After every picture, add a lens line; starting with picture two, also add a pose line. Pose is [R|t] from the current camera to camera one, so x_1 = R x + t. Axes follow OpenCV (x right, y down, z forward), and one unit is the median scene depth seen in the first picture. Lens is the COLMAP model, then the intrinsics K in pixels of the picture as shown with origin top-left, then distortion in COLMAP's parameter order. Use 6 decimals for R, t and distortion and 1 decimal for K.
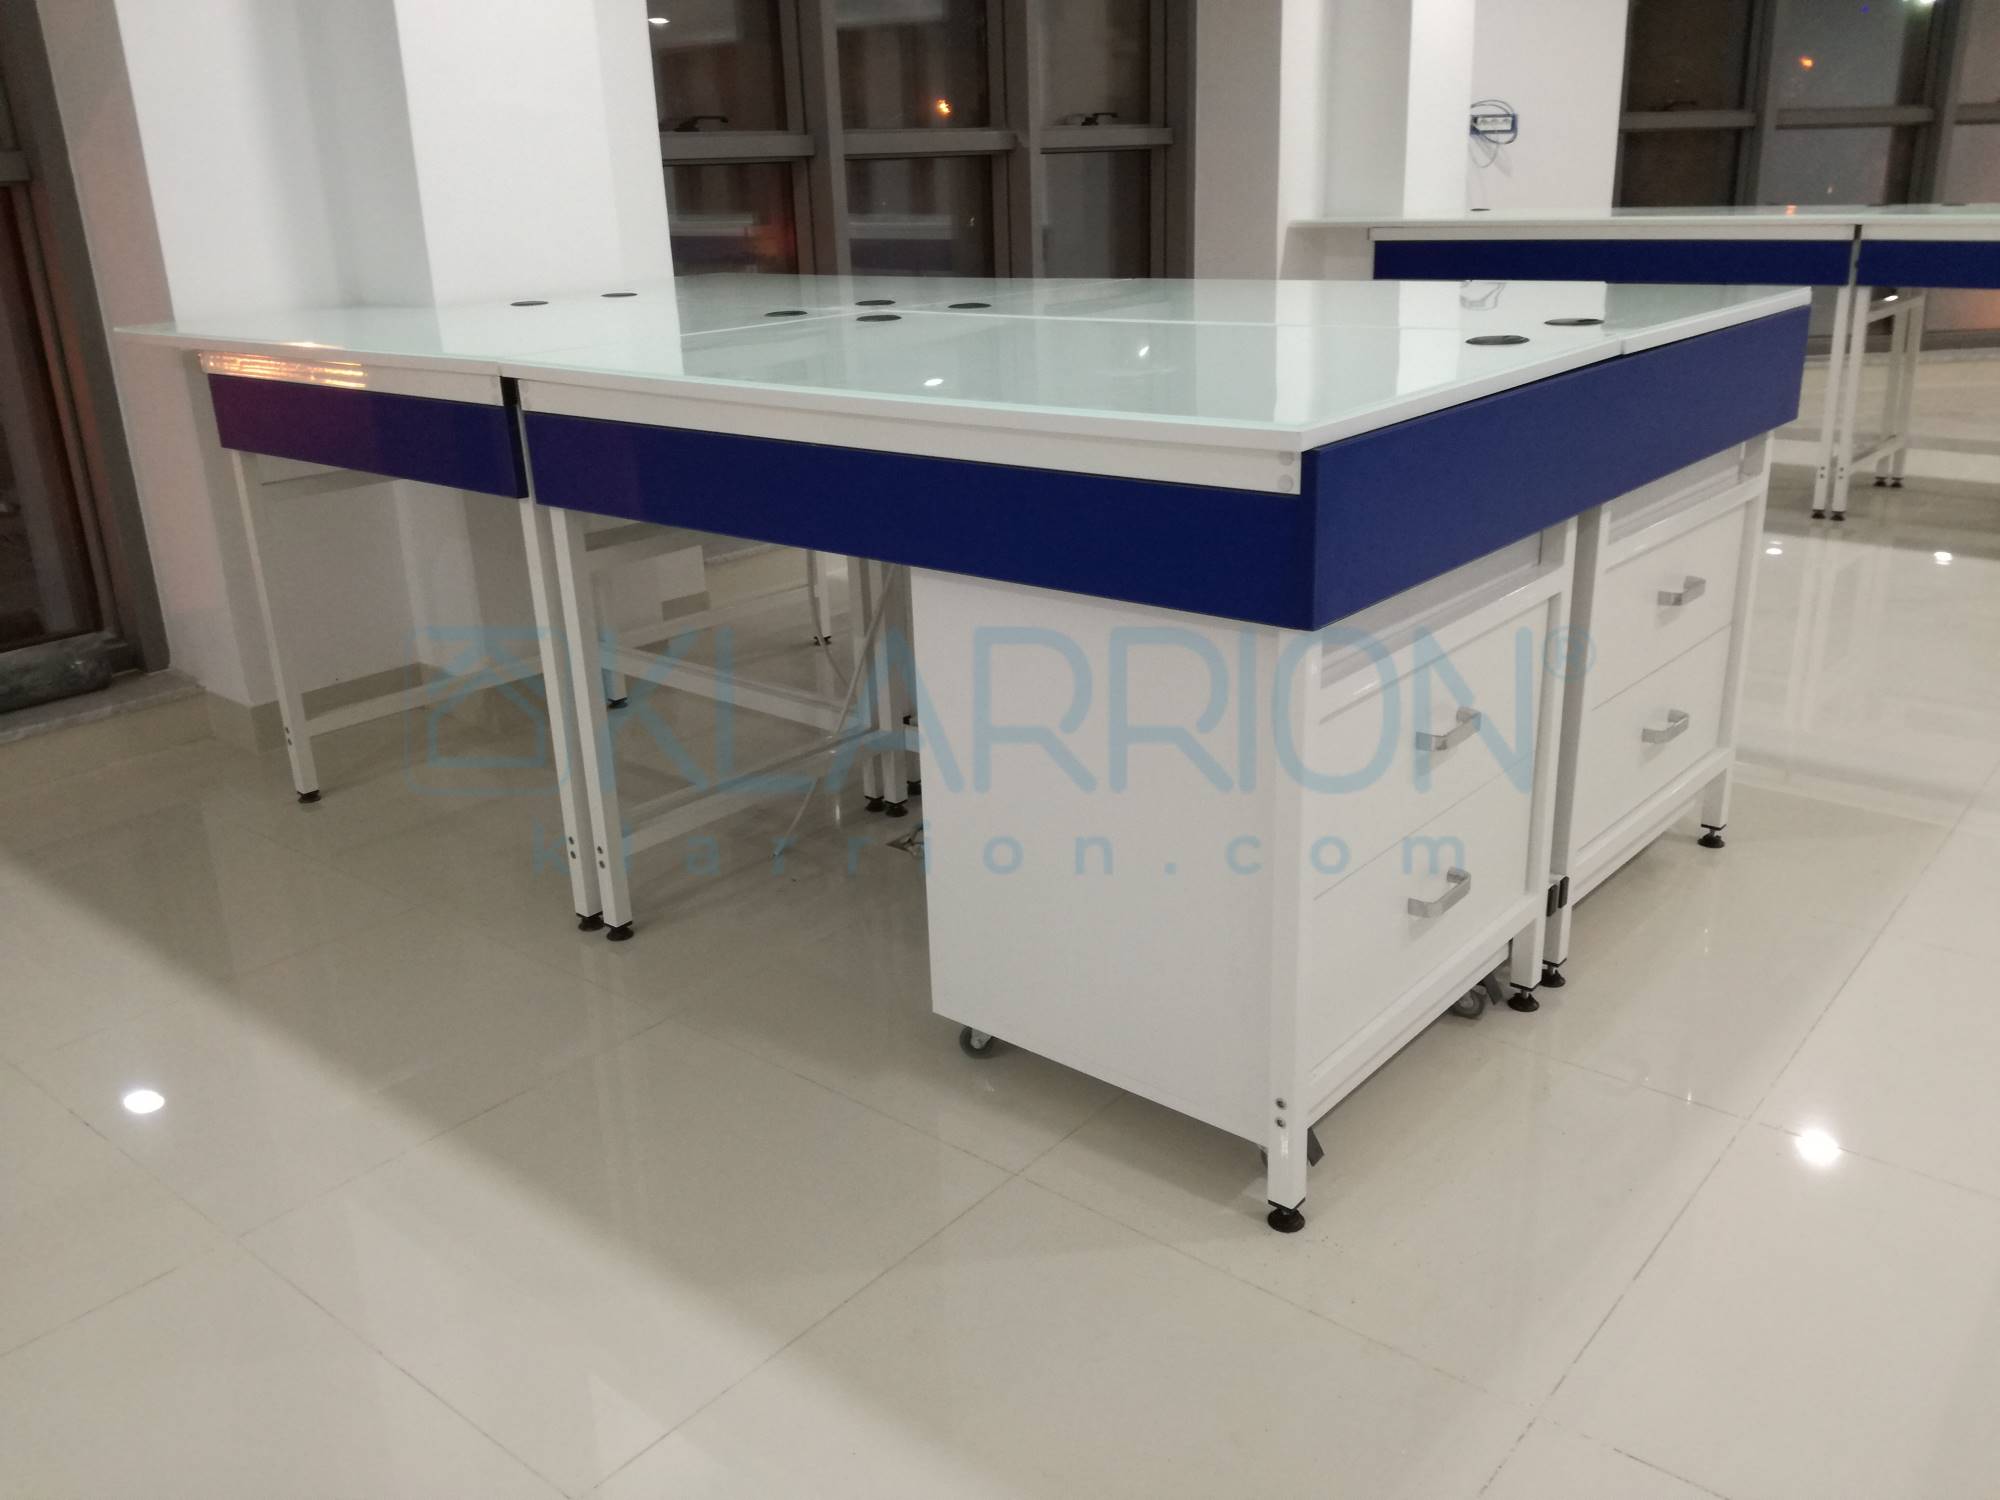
lens RADIAL K [[1641.2, 0, 1014.6], [0, 1641.2, 743.7], [0, 0, 1]] dist [0.055937, -0.108536]
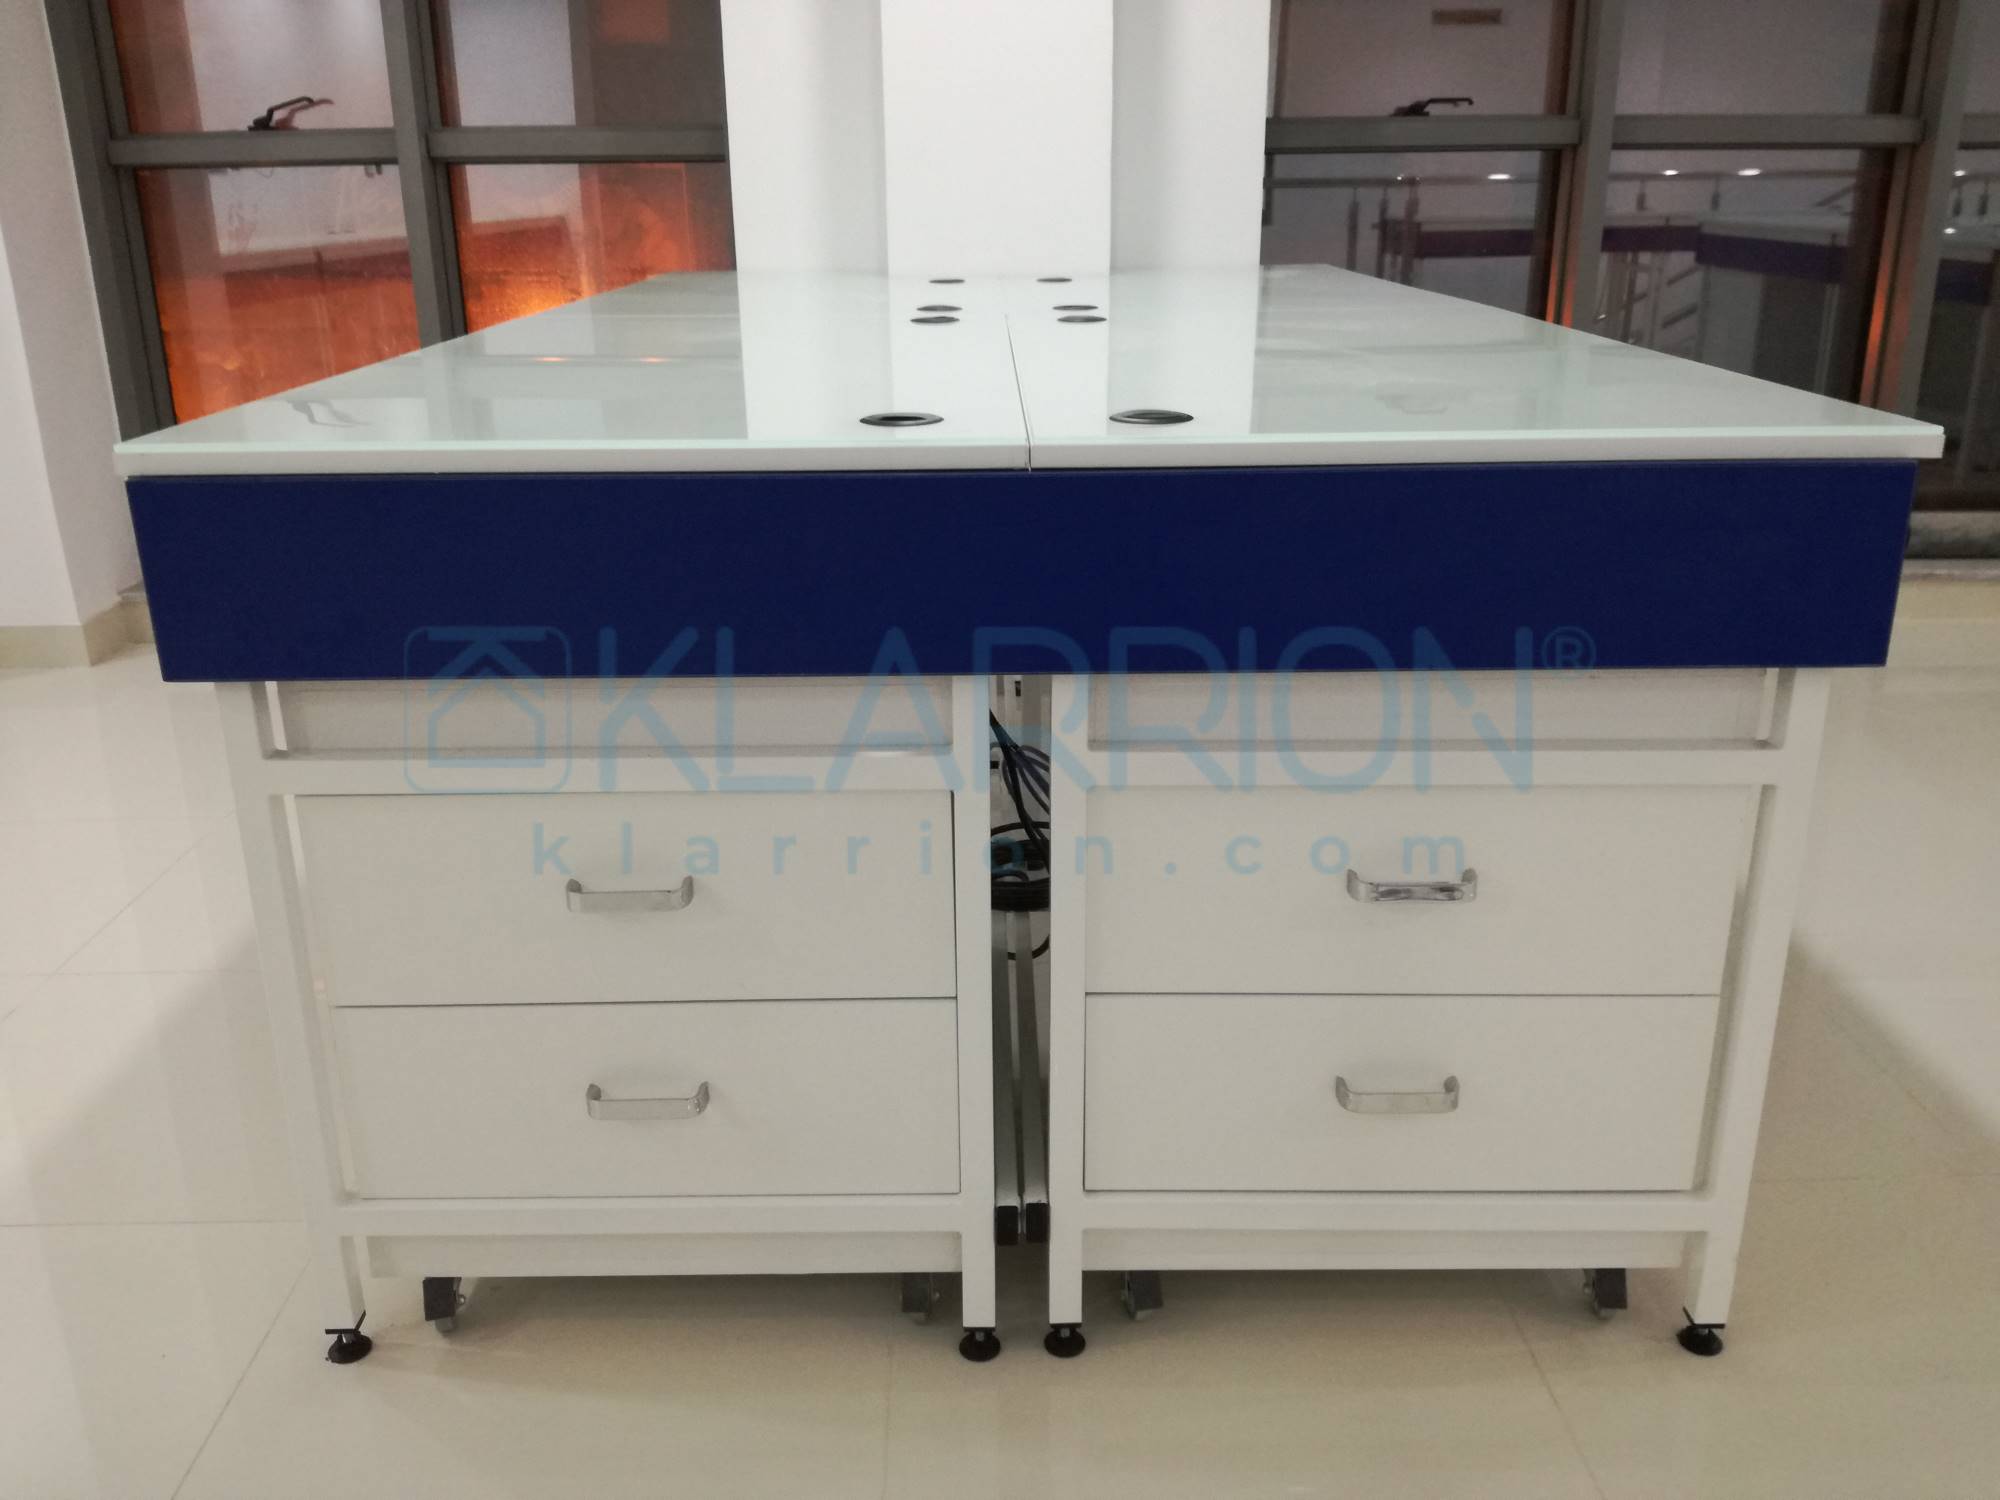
lens RADIAL K [[1641.2, 0, 980.4], [0, 1641.2, 744.8], [0, 0, 1]] dist [0.055937, -0.108536]
pose [[0.650206, 0.272500, -0.709208, 0.549591], [-0.265254, 0.956146, 0.124195, -0.130799], [0.711950, 0.107368, 0.693974, 0.351163]]
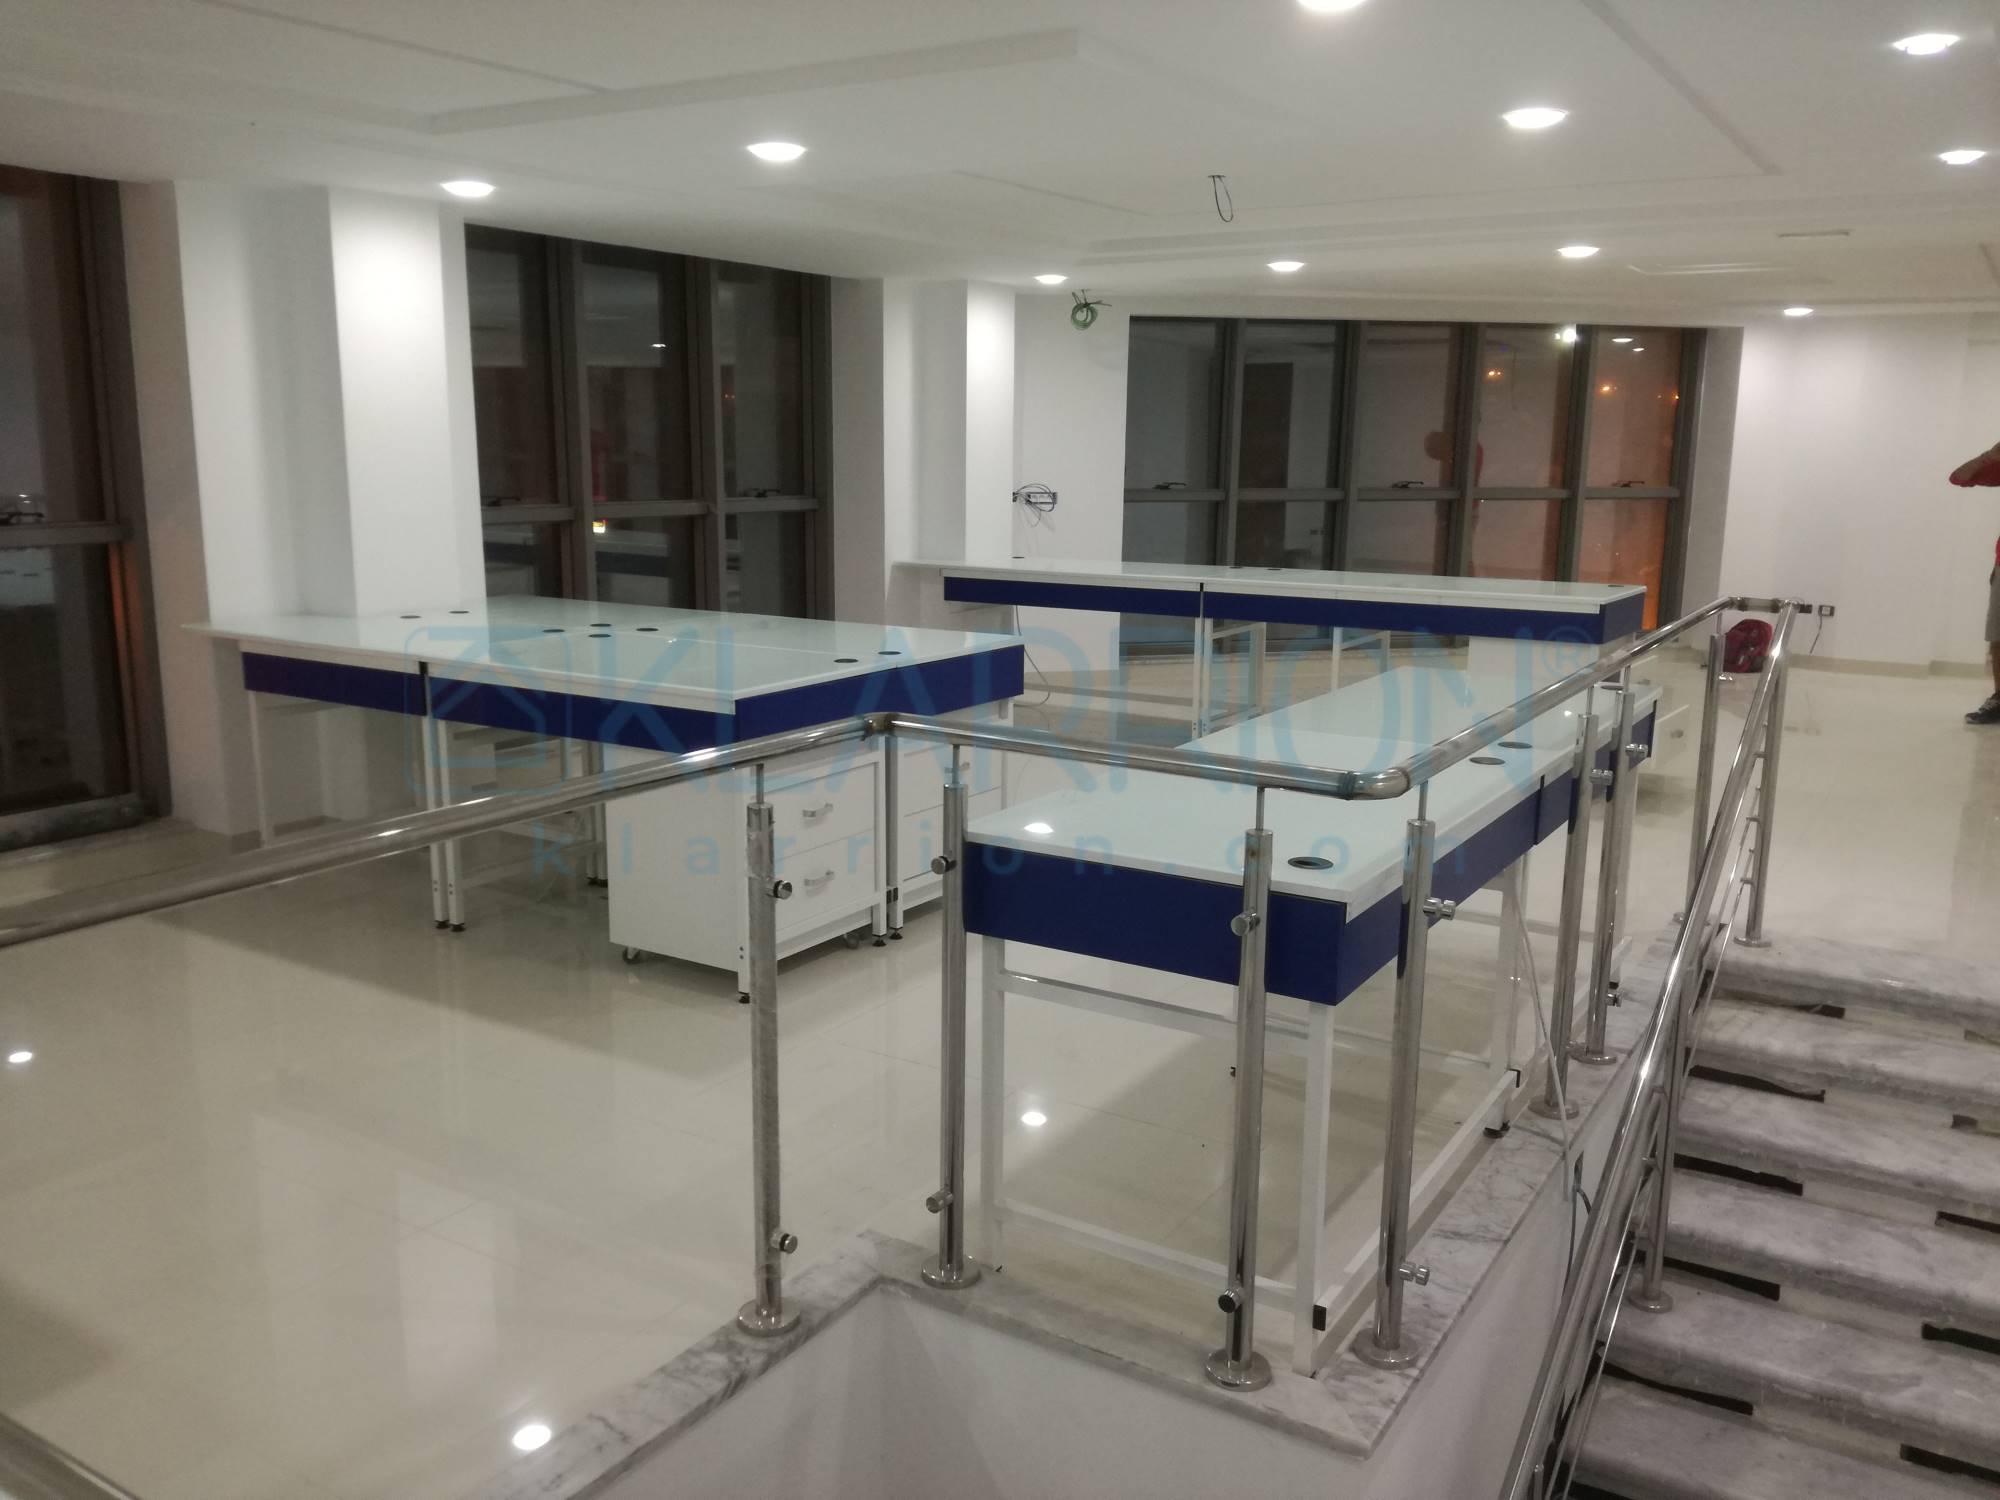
lens RADIAL K [[1641.2, 0, 1006.8], [0, 1641.2, 767.6], [0, 0, 1]] dist [0.055937, -0.108536]
pose [[0.990741, 0.015168, 0.134919, 0.129731], [0.004051, 0.989995, -0.141047, 0.175019], [-0.135708, 0.140287, 0.980766, -0.940514]]
